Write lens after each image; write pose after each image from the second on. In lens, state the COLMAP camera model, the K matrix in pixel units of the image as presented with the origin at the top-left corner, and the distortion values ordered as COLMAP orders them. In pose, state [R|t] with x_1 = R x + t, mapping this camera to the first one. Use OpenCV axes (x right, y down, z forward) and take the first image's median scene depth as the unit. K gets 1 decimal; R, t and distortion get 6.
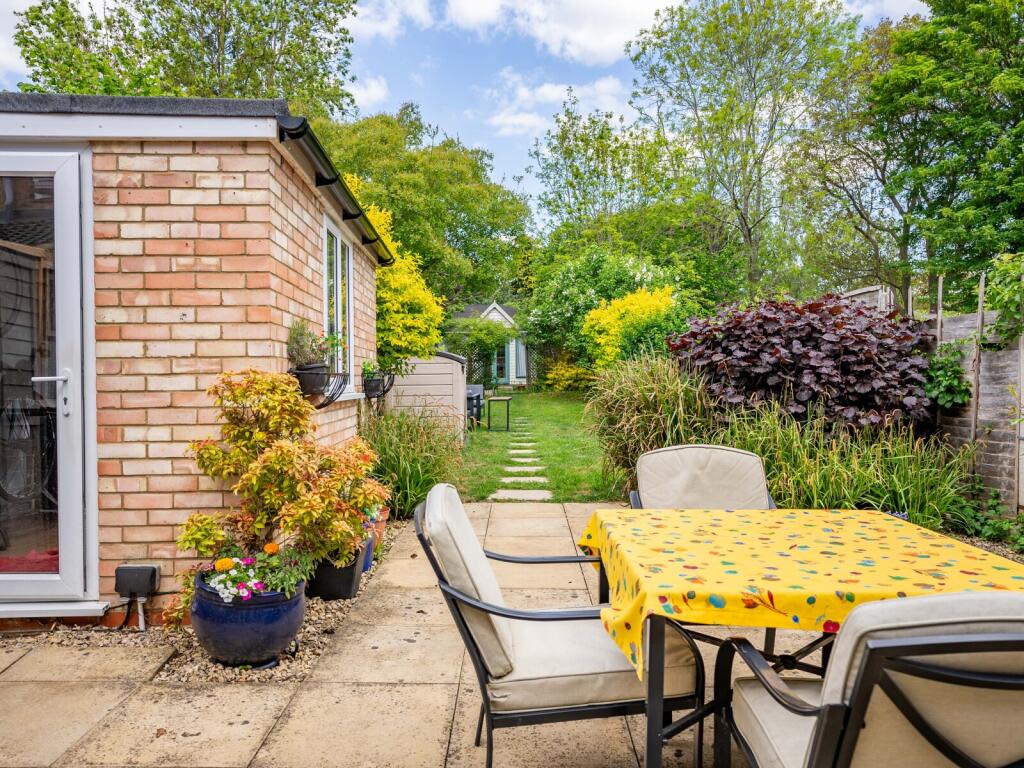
lens RADIAL K [[790.6, 0, 512.0], [0, 790.6, 384.0], [0, 0, 1]] dist [-0.010452, 0.036496]
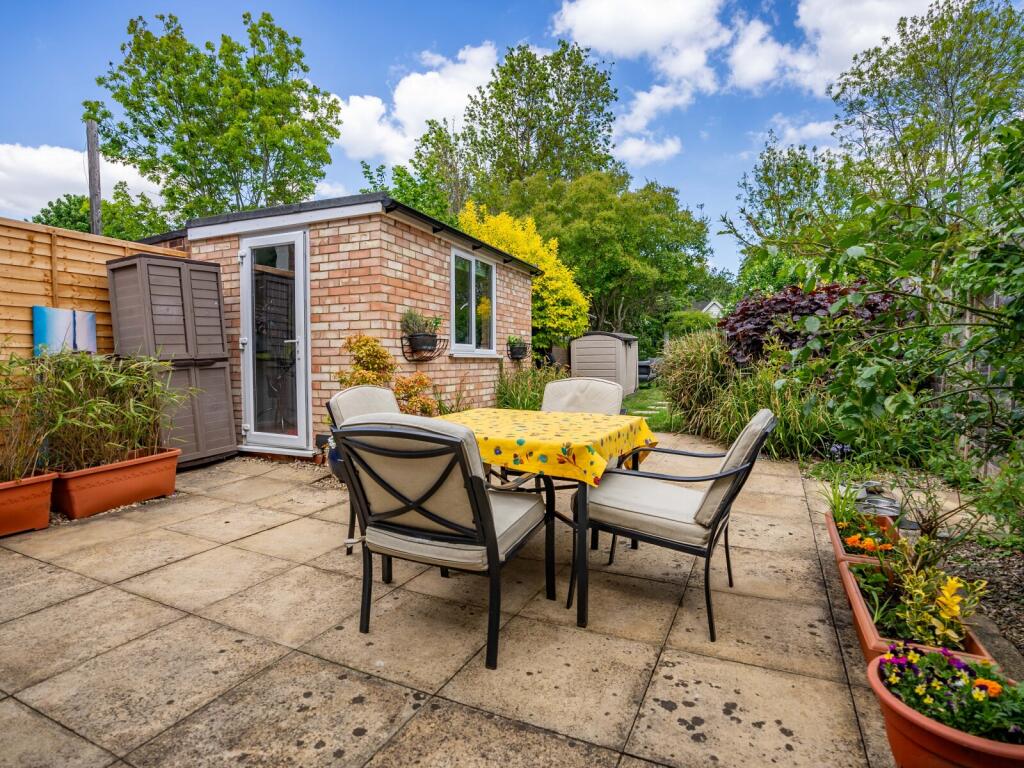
lens RADIAL K [[571.9, 0, 512.0], [0, 571.9, 384.0], [0, 0, 1]] dist [-0.079941, 0.046292]
pose [[0.906210, 0.020137, -0.422348, 0.258687], [-0.004914, 0.999299, 0.037103, 0.021424], [0.422799, -0.031547, 0.905674, -0.046537]]
